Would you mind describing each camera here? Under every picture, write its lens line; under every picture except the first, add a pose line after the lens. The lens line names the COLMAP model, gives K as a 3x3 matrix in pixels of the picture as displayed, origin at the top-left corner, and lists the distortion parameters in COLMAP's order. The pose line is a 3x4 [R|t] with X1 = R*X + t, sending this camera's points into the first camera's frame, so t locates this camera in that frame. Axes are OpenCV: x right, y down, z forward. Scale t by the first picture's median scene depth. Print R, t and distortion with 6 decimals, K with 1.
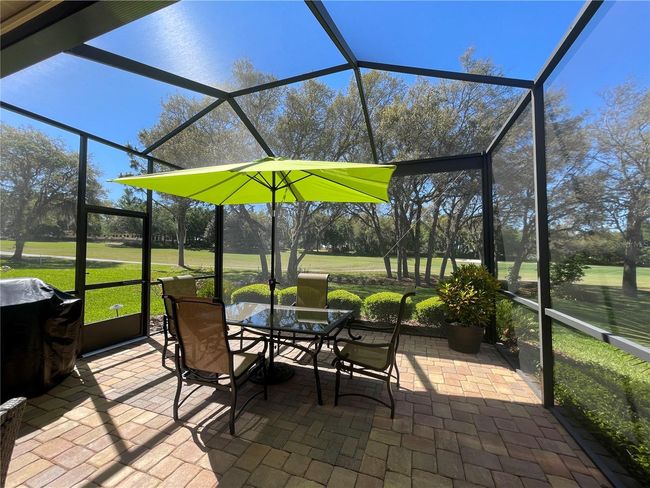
lens RADIAL K [[262.3, 0, 321.5], [0, 262.3, 241.9], [0, 0, 1]] dist [-0.003124, 0.000544]
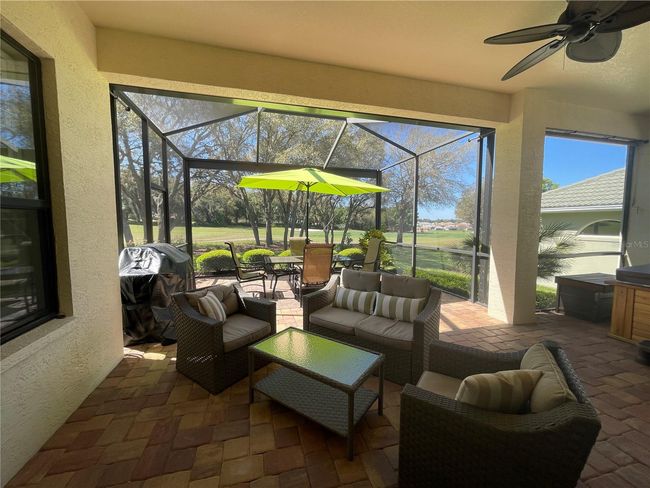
lens RADIAL K [[262.3, 0, 319.8], [0, 262.3, 242.4], [0, 0, 1]] dist [-0.003124, 0.000544]
pose [[0.822848, -0.040288, 0.566832, -0.166140], [-0.024685, 0.994008, 0.106484, -0.002743], [-0.567725, -0.101612, 0.816923, -0.065186]]
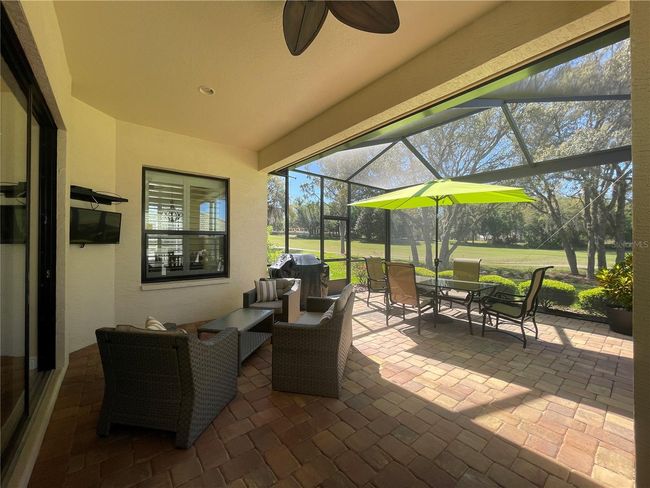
lens RADIAL K [[262.3, 0, 322.5], [0, 262.3, 243.1], [0, 0, 1]] dist [-0.003124, 0.000544]
pose [[0.859473, 0.003727, -0.511168, 0.003218], [0.015741, 0.999306, 0.033752, -0.001956], [0.510939, -0.037055, 0.858818, -0.093965]]
